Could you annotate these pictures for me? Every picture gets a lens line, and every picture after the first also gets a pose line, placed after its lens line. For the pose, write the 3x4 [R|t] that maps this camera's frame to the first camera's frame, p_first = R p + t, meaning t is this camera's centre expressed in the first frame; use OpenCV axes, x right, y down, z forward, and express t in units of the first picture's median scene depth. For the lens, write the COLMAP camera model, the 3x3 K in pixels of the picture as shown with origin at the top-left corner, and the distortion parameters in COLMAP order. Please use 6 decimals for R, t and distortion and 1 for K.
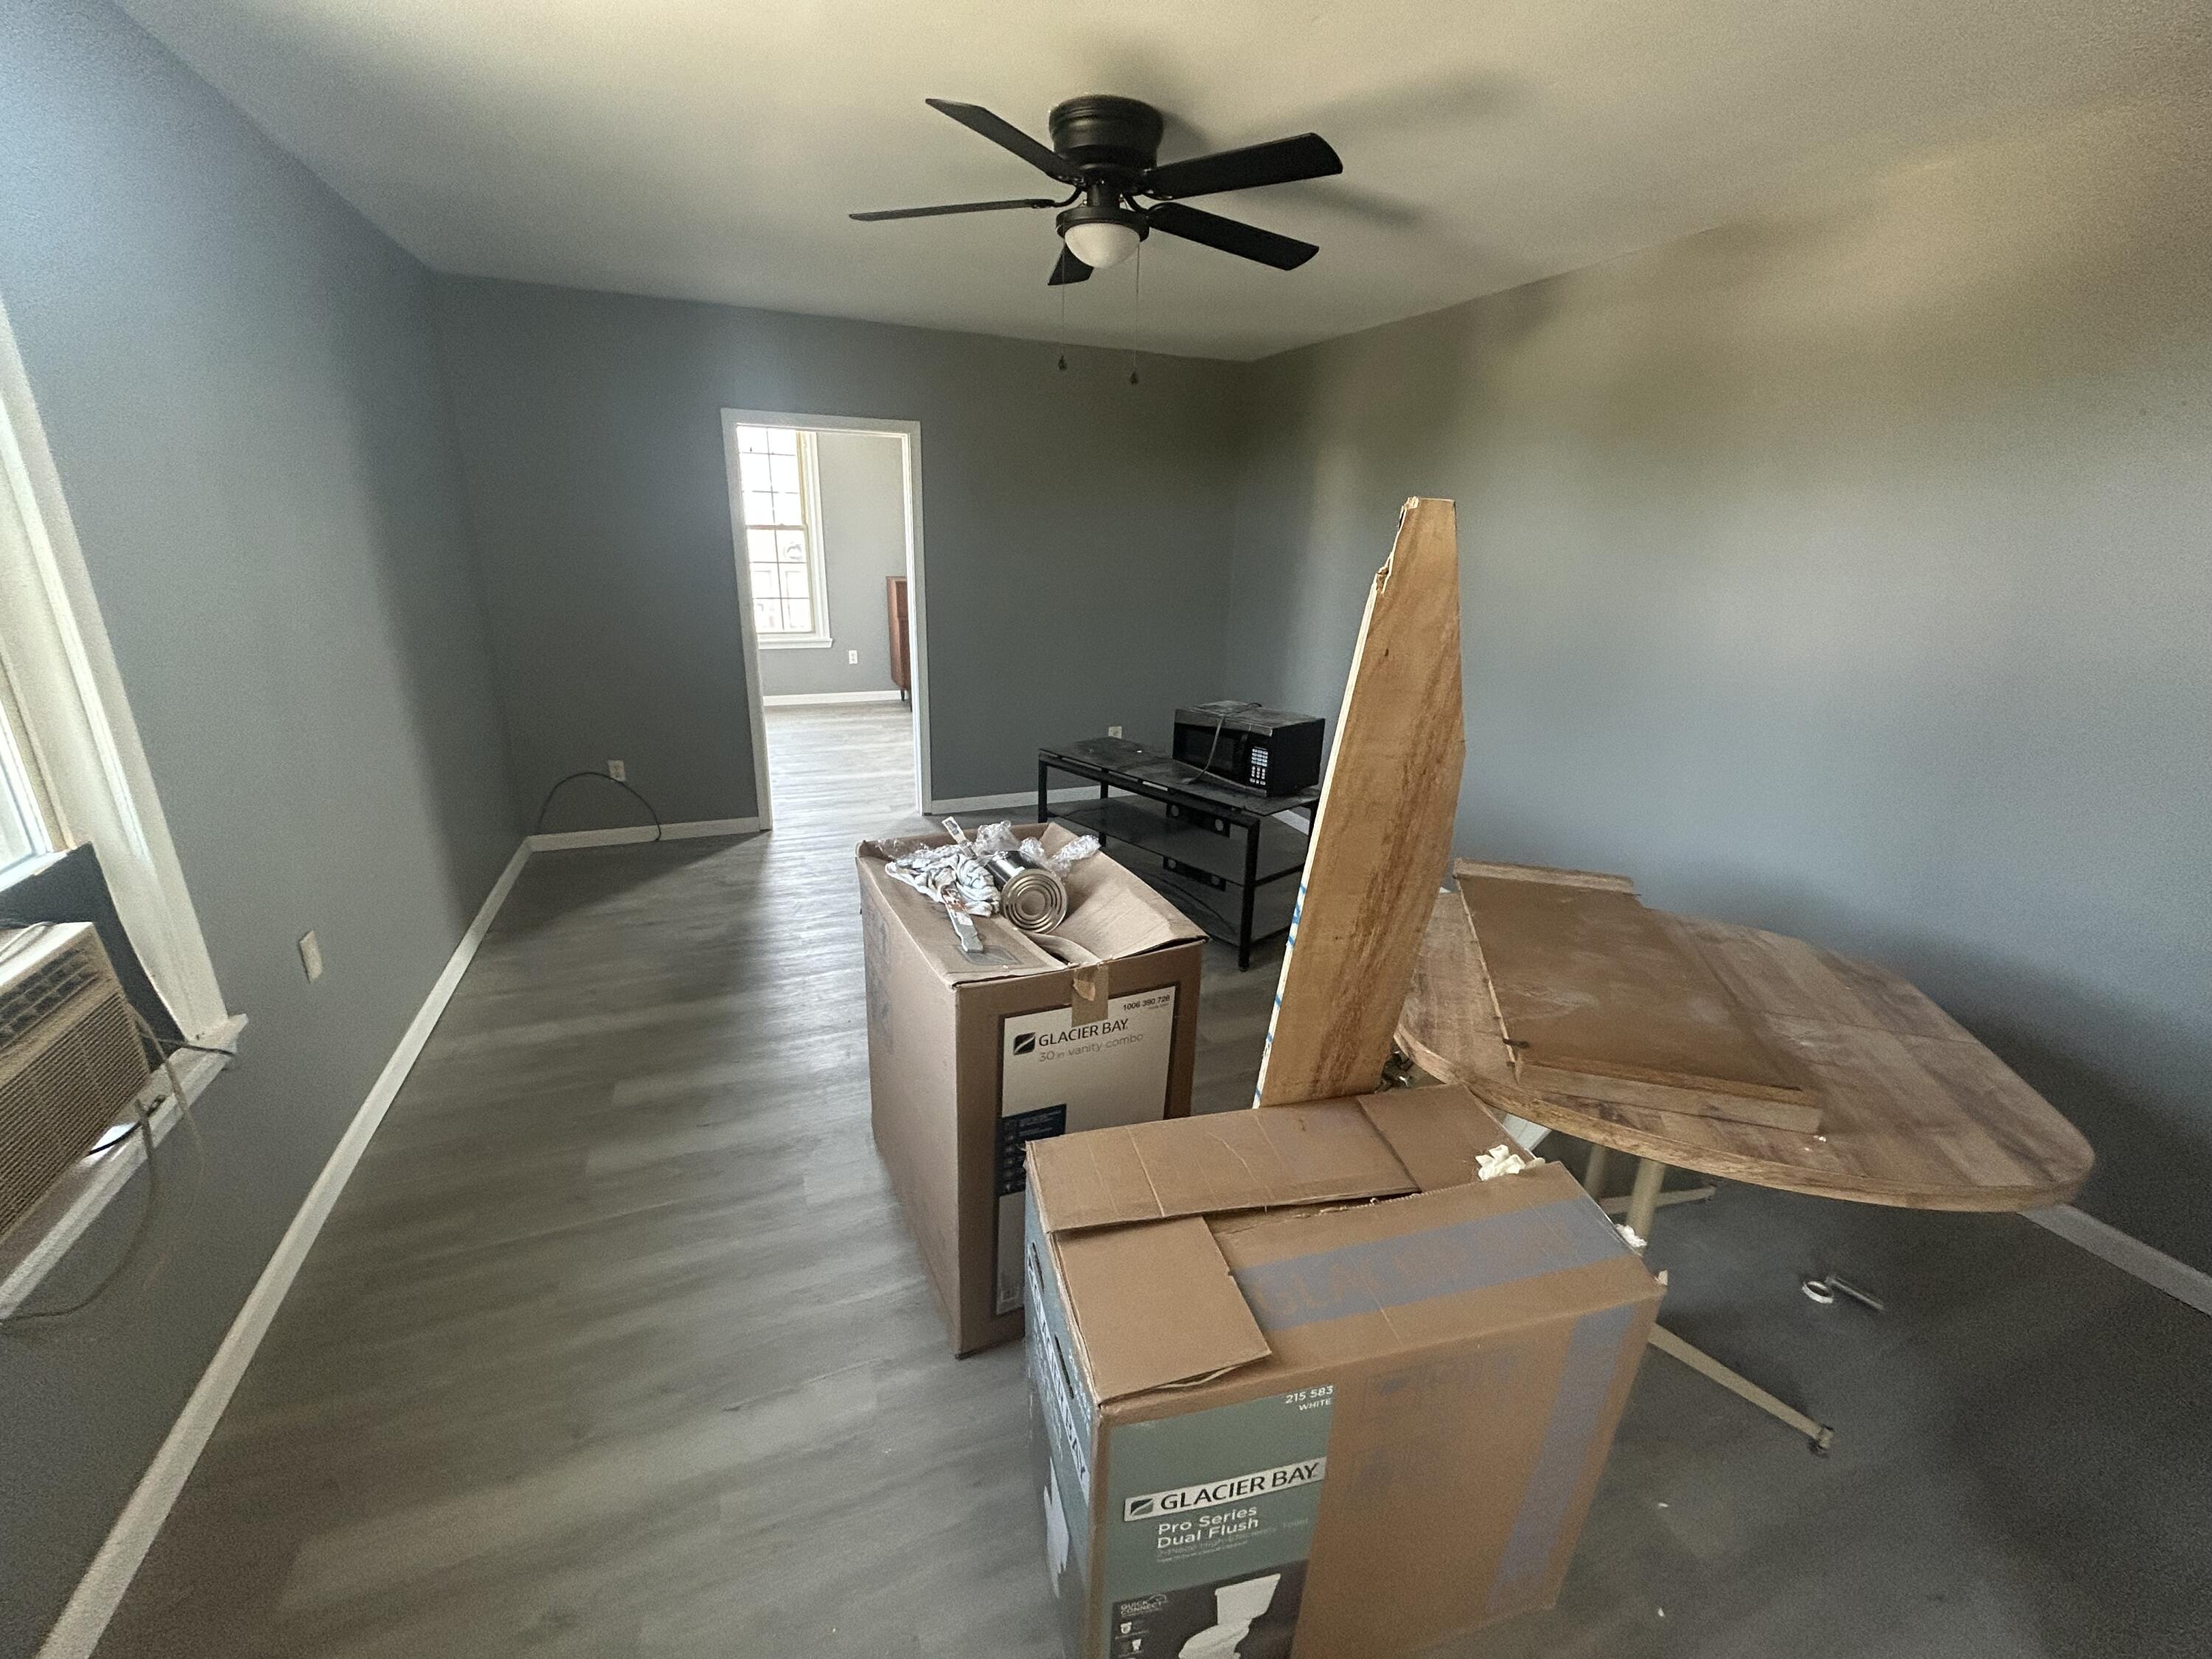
lens RADIAL K [[902.7, 0, 1104.9], [0, 902.7, 838.7], [0, 0, 1]] dist [-0.000807, 0.016710]
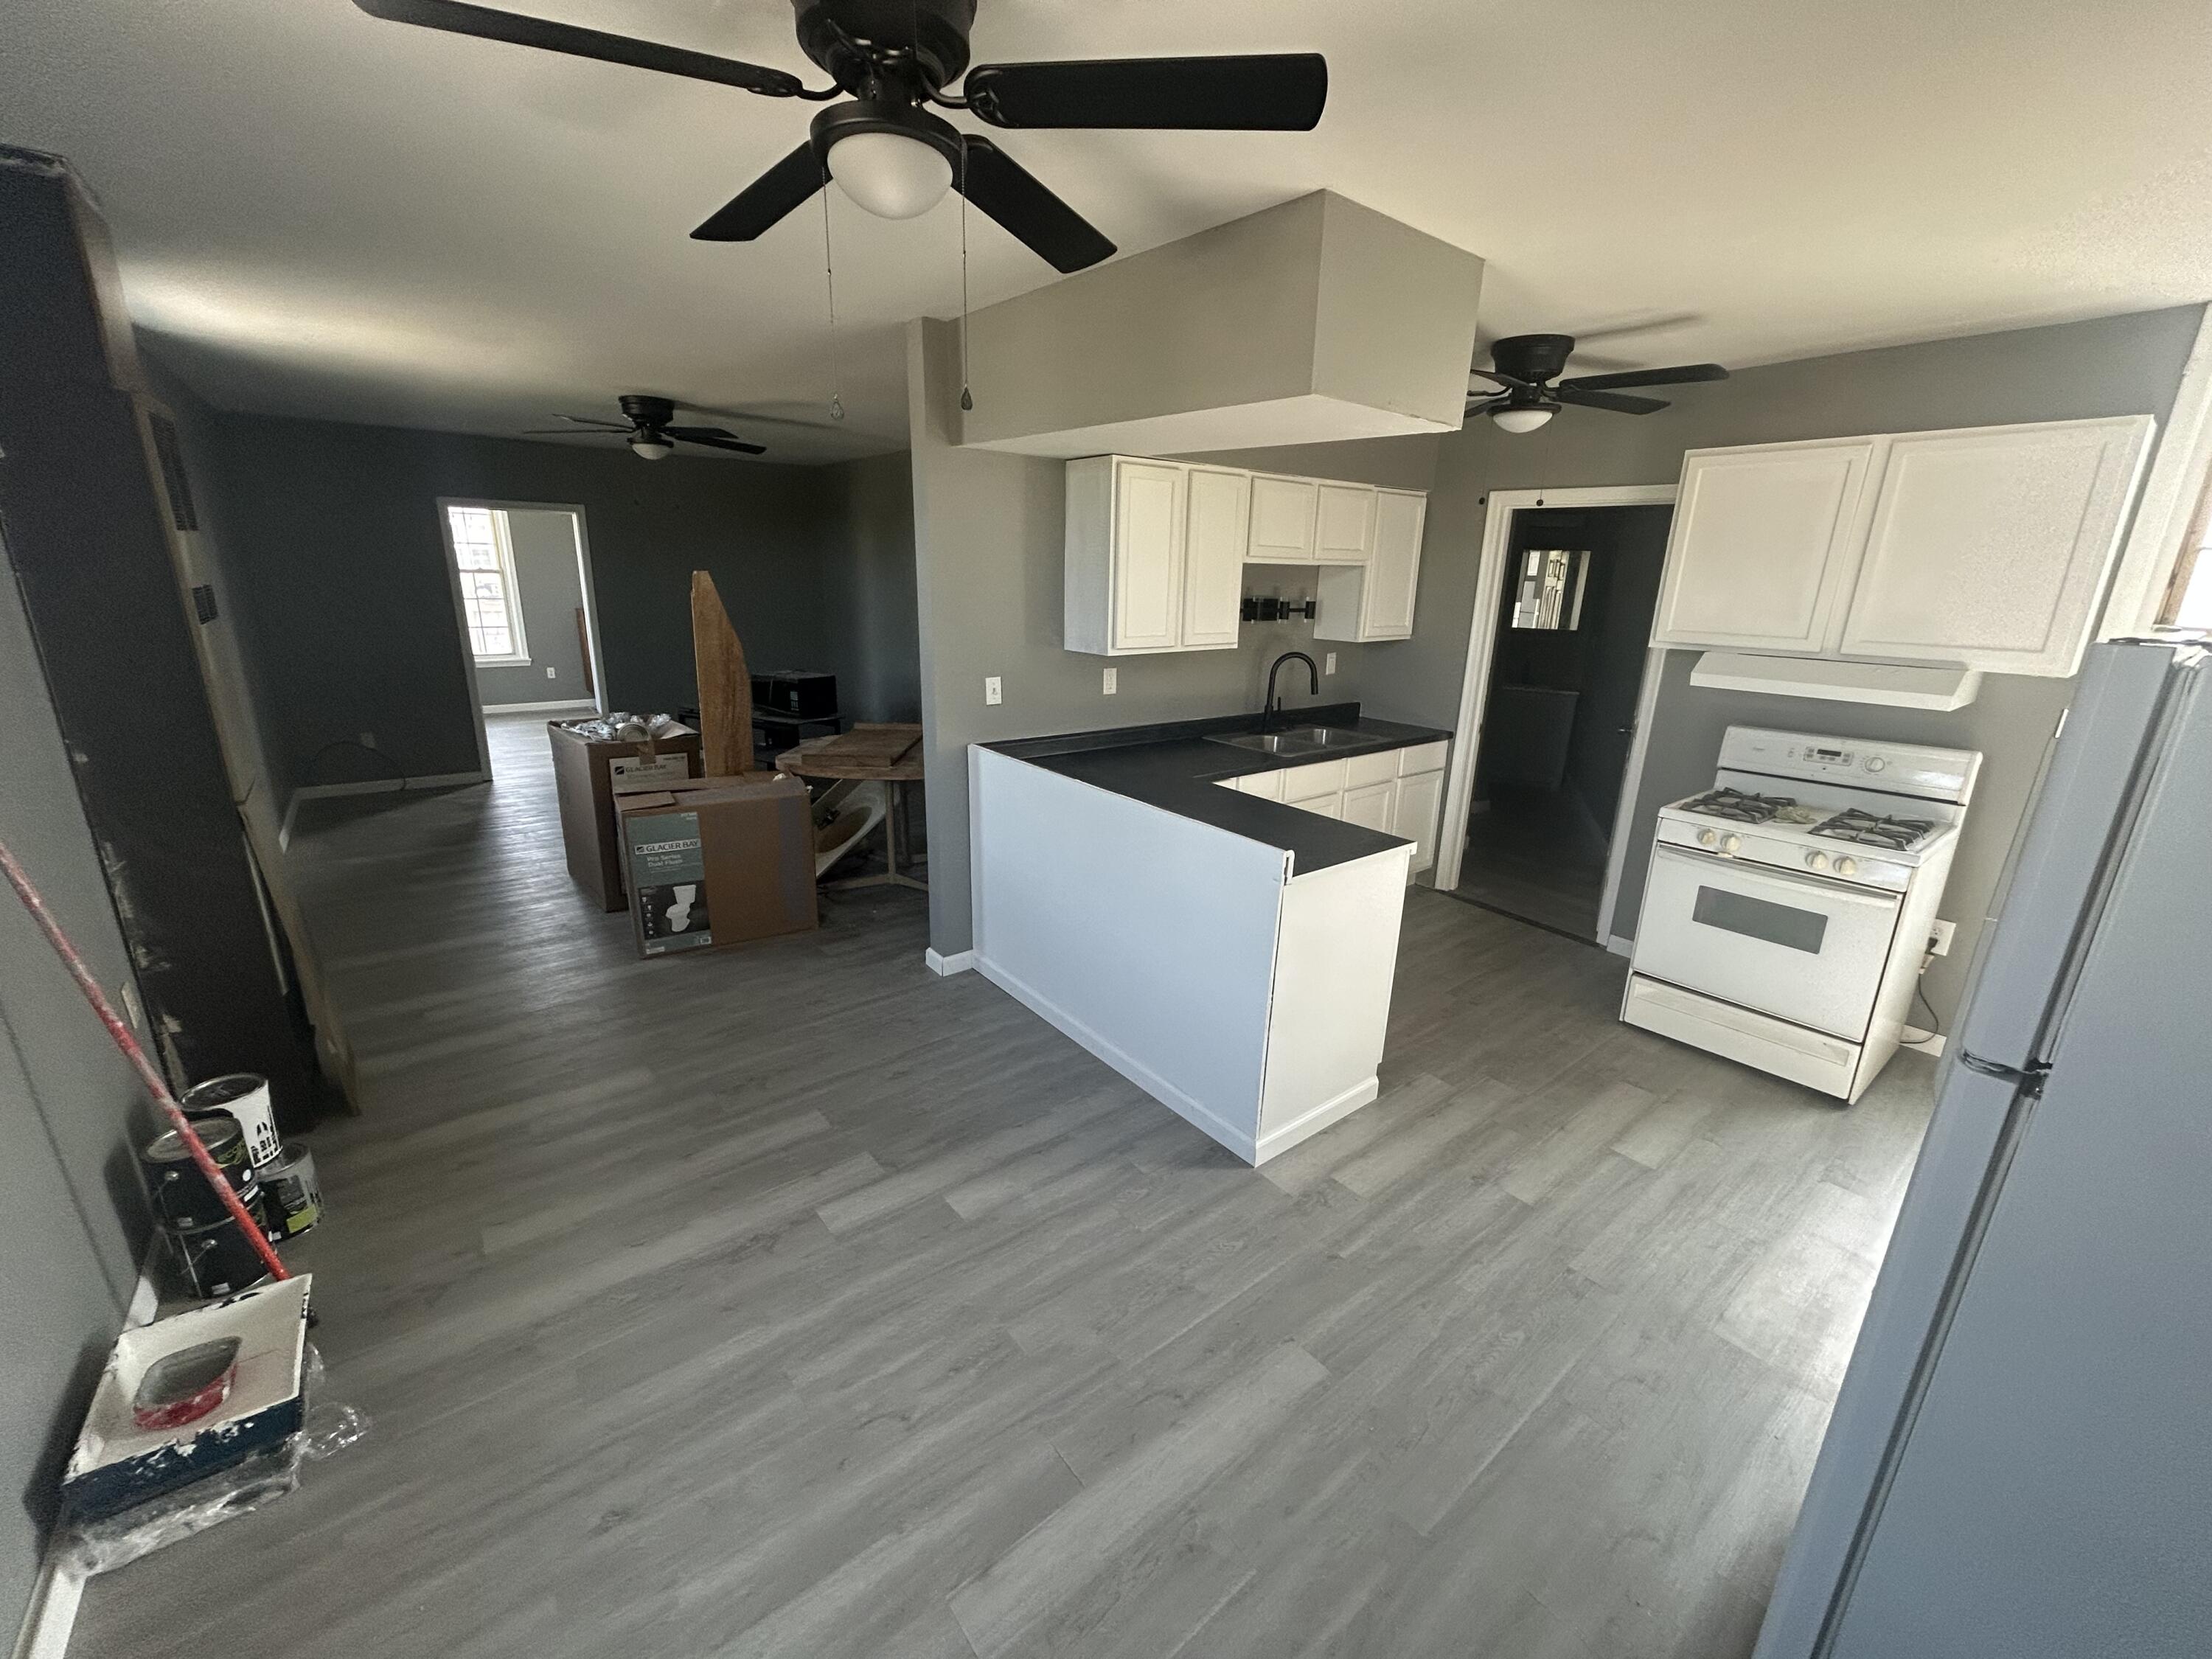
lens RADIAL K [[902.7, 0, 1104.9], [0, 902.7, 838.7], [0, 0, 1]] dist [-0.000807, 0.016710]
pose [[0.964589, -0.080858, 0.251059, 0.287405], [0.090166, 0.995593, -0.025774, 0.297824], [-0.247869, 0.047498, 0.967629, -0.910167]]
